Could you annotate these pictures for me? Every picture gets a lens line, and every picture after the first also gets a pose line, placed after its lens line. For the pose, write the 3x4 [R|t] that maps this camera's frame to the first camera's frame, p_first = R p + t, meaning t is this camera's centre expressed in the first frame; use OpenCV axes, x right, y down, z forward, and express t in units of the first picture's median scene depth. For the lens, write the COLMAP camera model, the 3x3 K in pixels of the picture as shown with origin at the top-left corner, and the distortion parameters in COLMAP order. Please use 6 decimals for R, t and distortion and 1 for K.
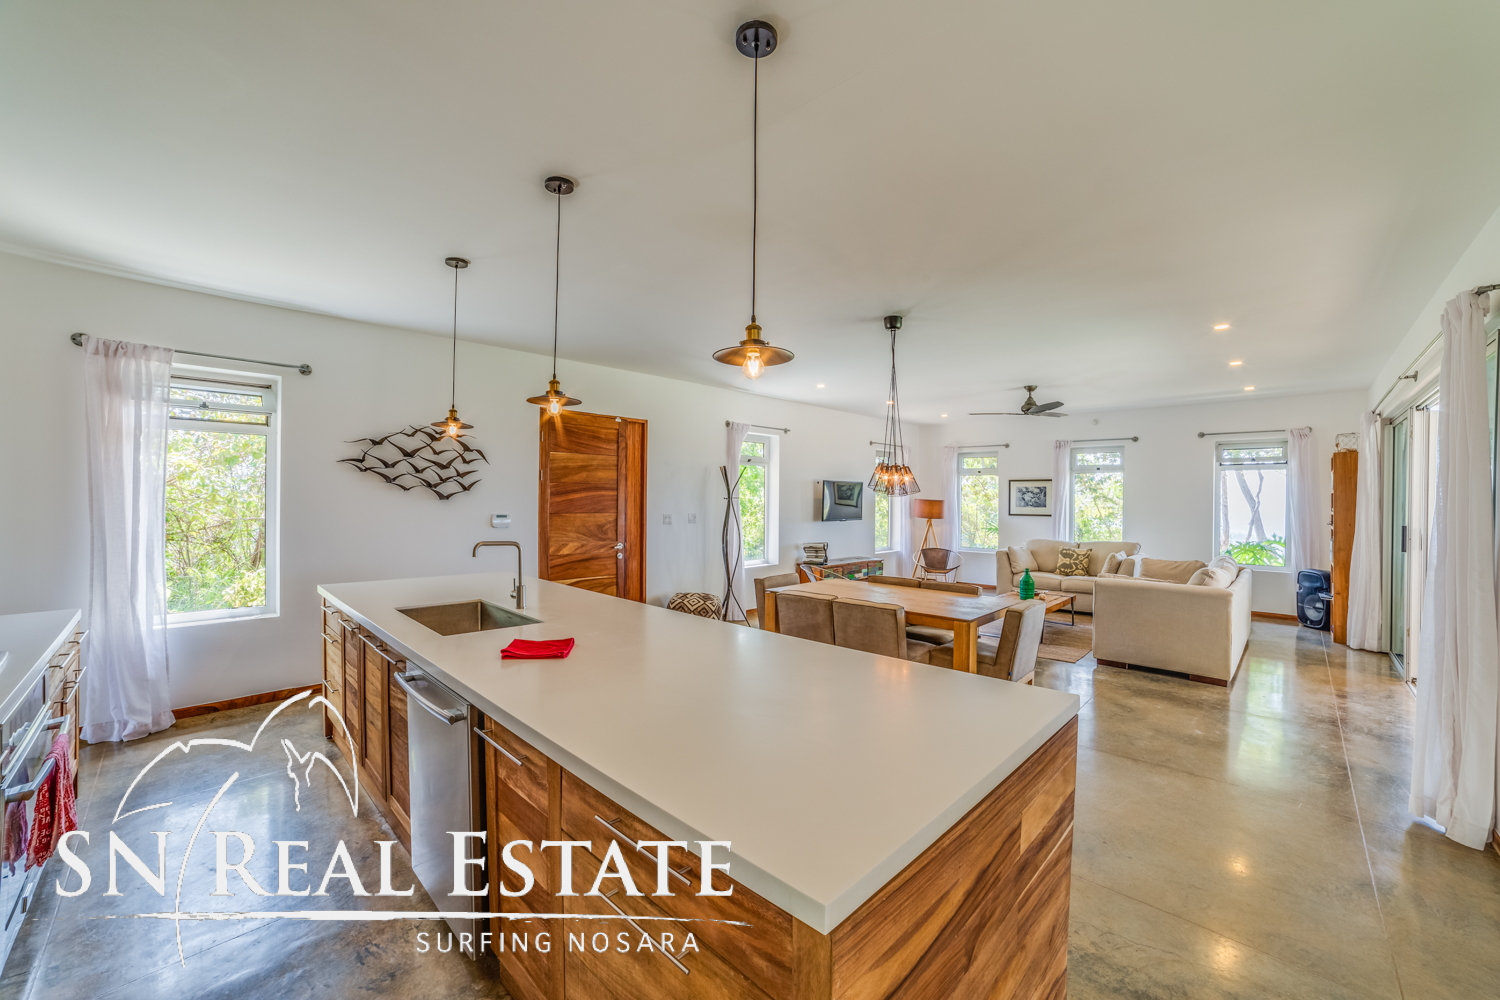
lens RADIAL K [[594.1, 0, 750.0], [0, 594.1, 500.0], [0, 0, 1]] dist [-0.080939, 0.035862]
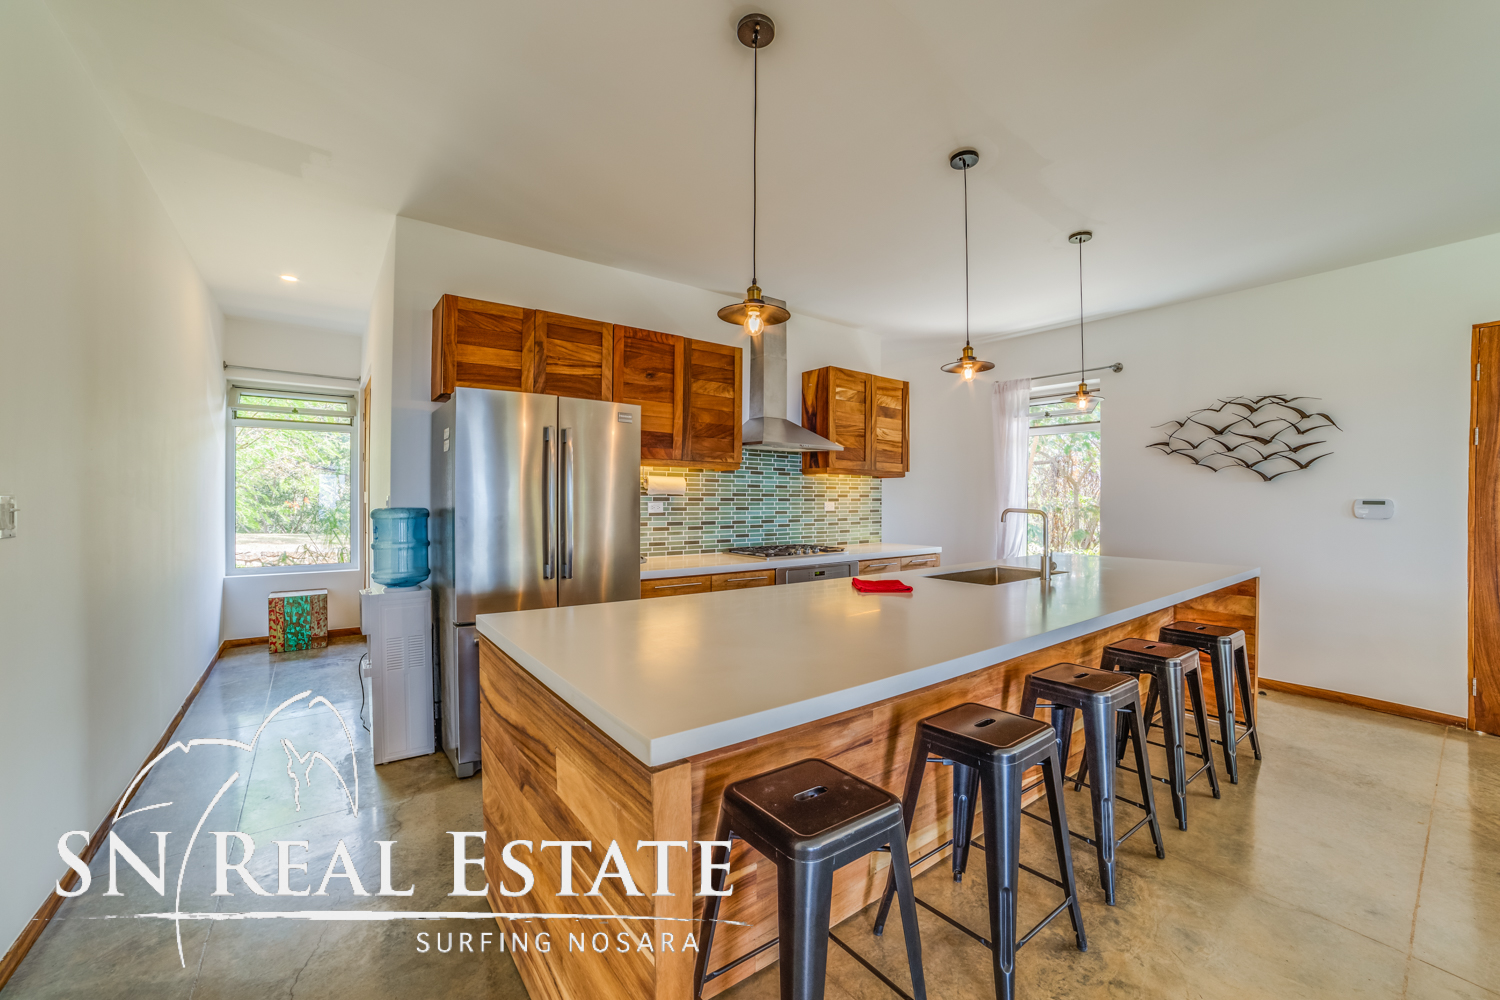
lens RADIAL K [[602.7, 0, 761.1], [0, 602.7, 500.4], [0, 0, 1]] dist [-0.085605, 0.038430]
pose [[-0.134228, -0.006577, -0.990929, 0.325825], [-0.008647, 0.999948, -0.005465, 0.031824], [0.990913, 0.007835, -0.134278, 0.340824]]
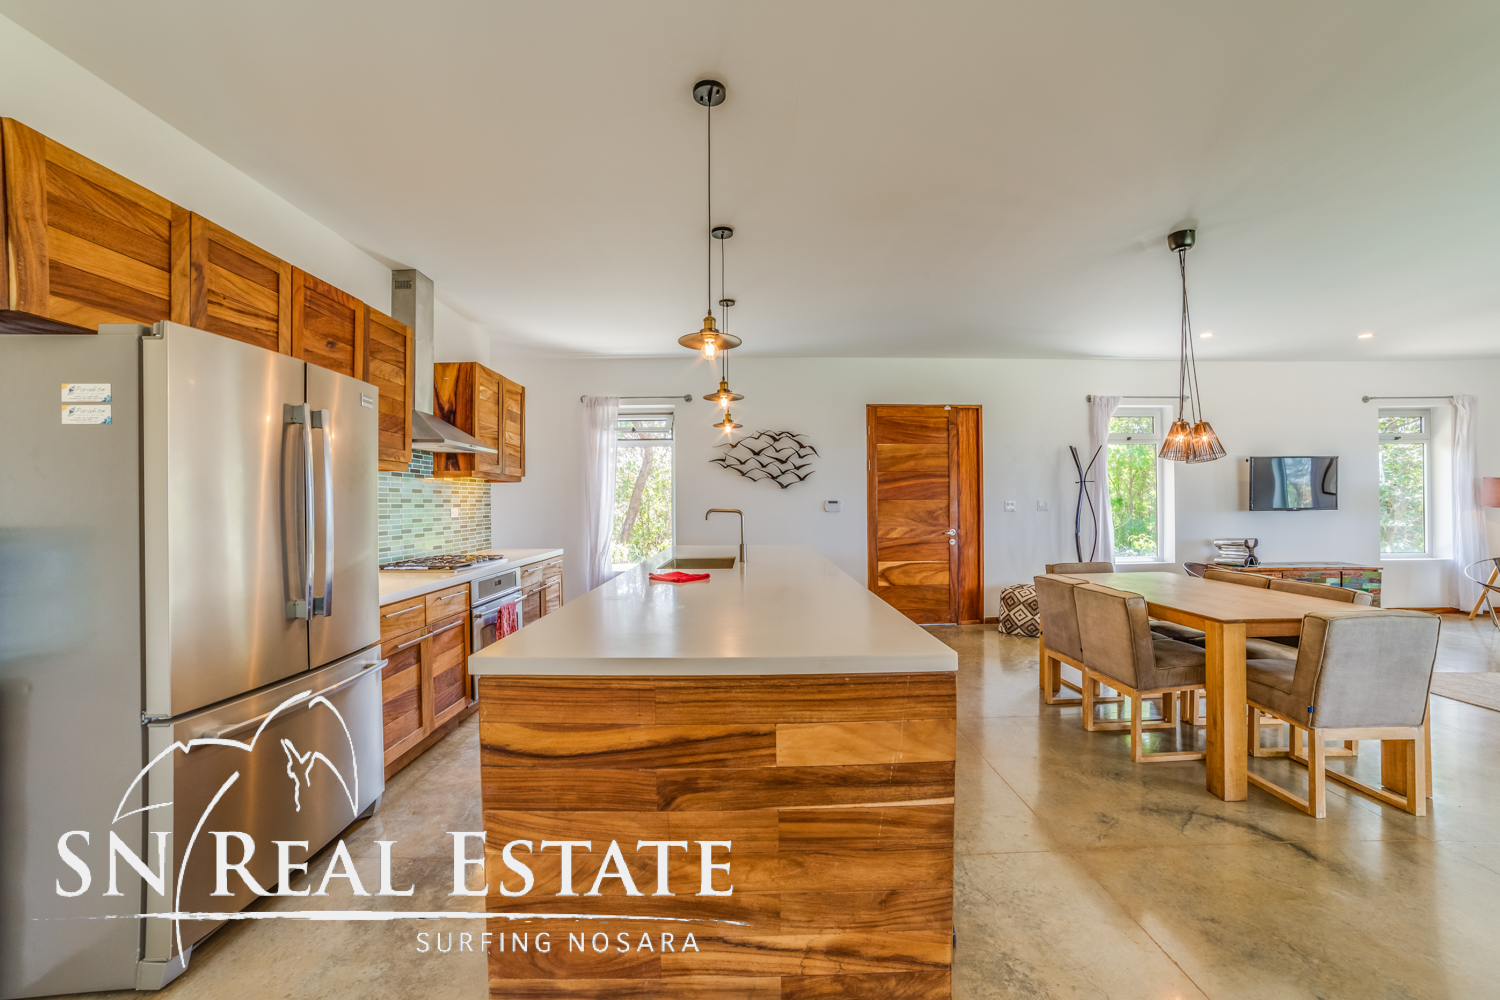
lens RADIAL K [[602.7, 0, 761.1], [0, 602.7, 500.4], [0, 0, 1]] dist [-0.085605, 0.038430]
pose [[0.711765, -0.018618, -0.702171, 0.288937], [0.014005, 0.999826, -0.012314, 0.034204], [0.702279, -0.001070, 0.711901, 0.046852]]
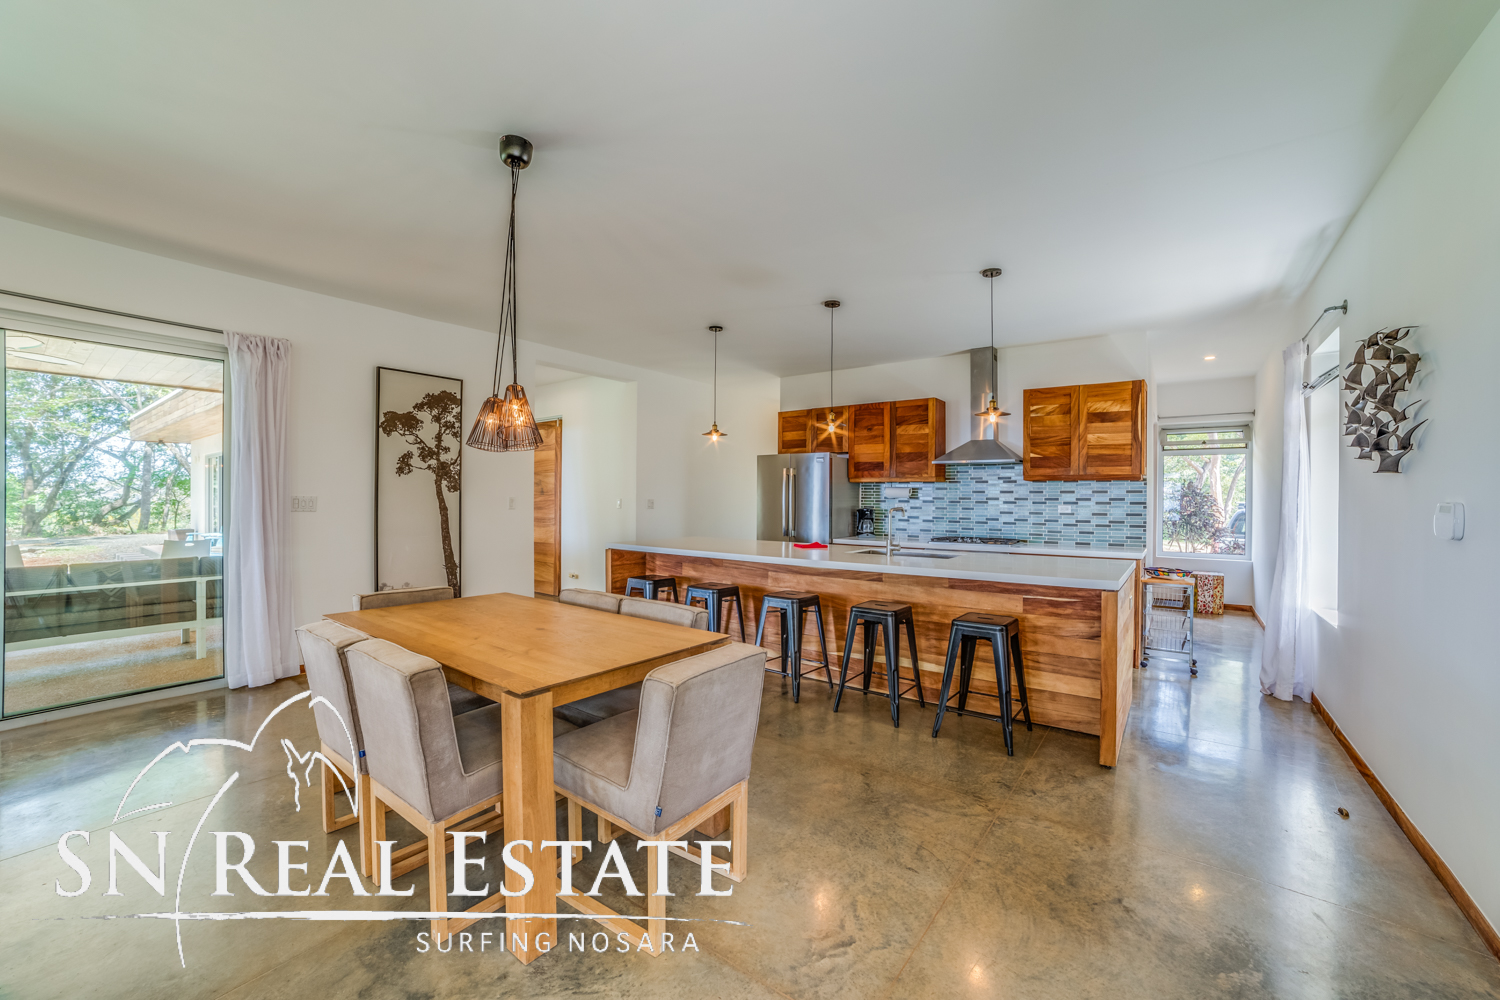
lens RADIAL K [[602.7, 0, 761.1], [0, 602.7, 500.4], [0, 0, 1]] dist [-0.085605, 0.038430]
pose [[-0.989939, -0.015057, -0.140694, 0.060100], [-0.015730, 0.999870, 0.003673, 0.025458], [0.140621, 0.005849, -0.990046, 1.199715]]
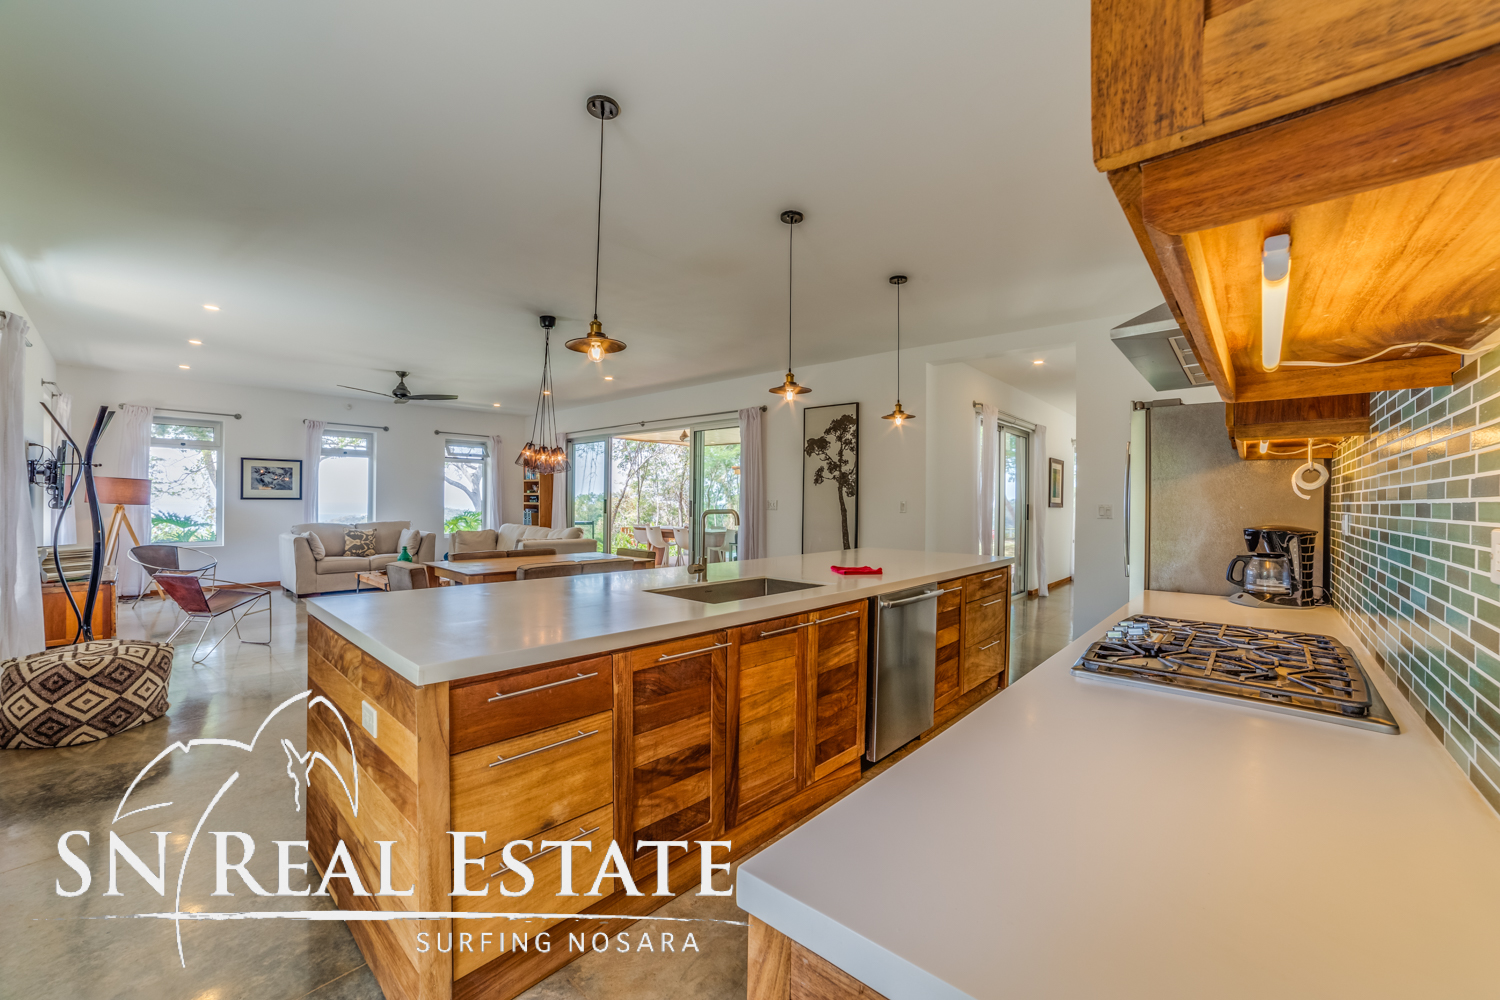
lens RADIAL K [[594.1, 0, 750.0], [0, 594.1, 500.0], [0, 0, 1]] dist [-0.080939, 0.035862]
pose [[-0.053673, -0.009684, 0.998512, -0.667977], [-0.007962, 0.999925, 0.009270, 0.020878], [-0.998527, -0.007452, -0.053746, 0.501921]]
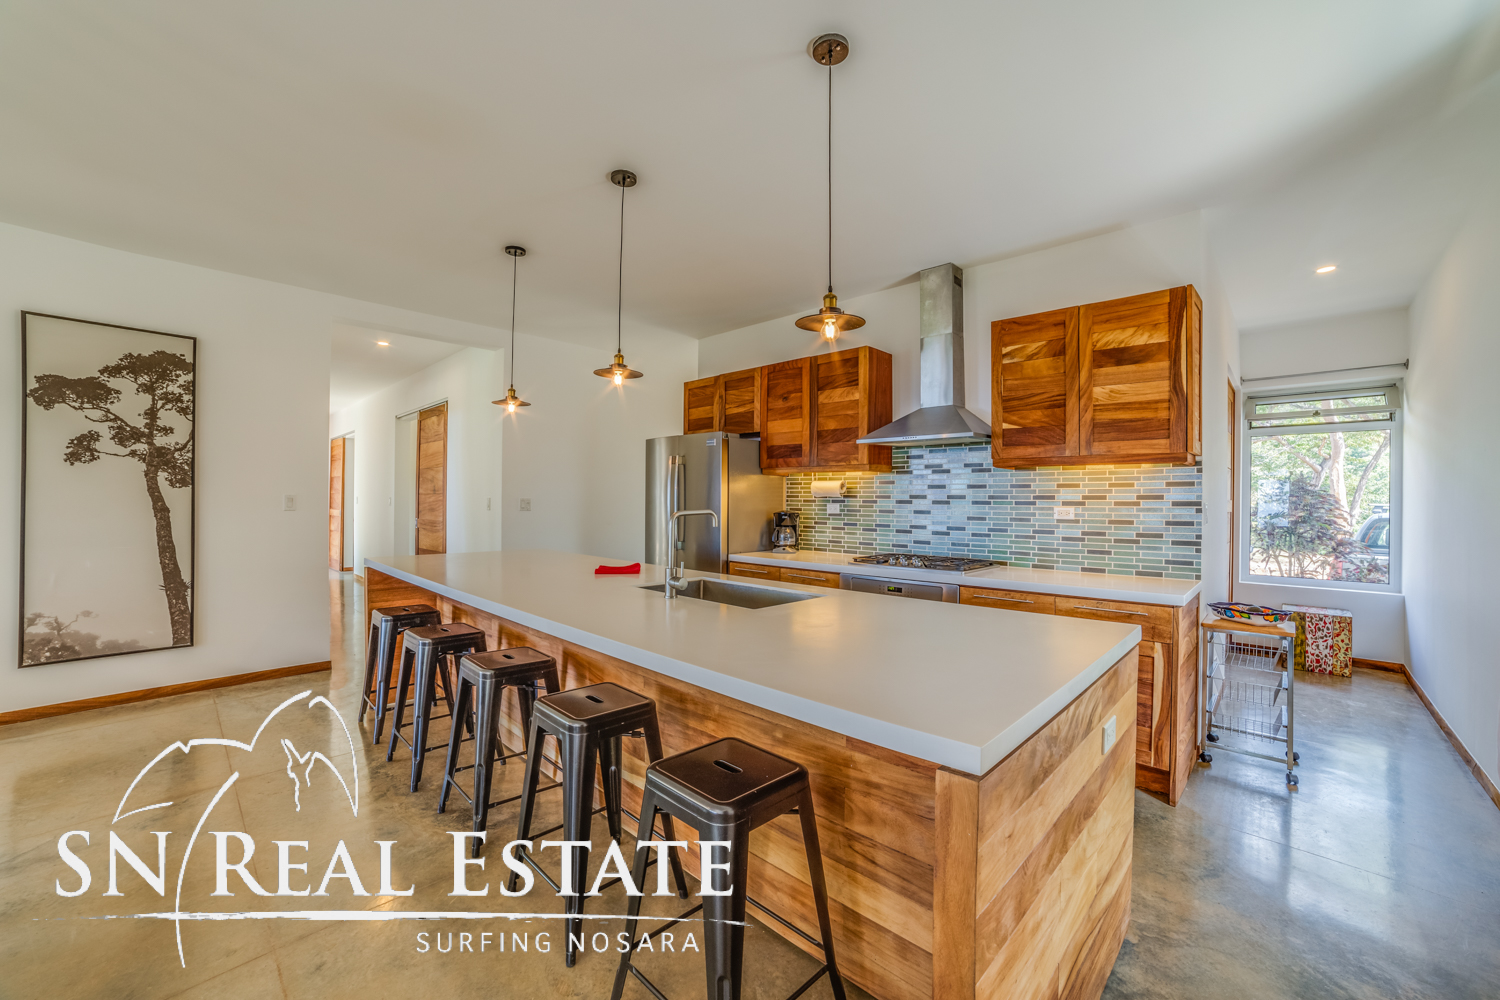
lens RADIAL K [[600.7, 0, 755.6], [0, 600.7, 500.2], [0, 0, 1]] dist [-0.082966, 0.035054]
pose [[-0.999804, -0.015969, -0.011702, -0.244669], [-0.015991, 0.999871, 0.001778, 0.026208], [0.011672, 0.001965, -0.999930, 0.908820]]
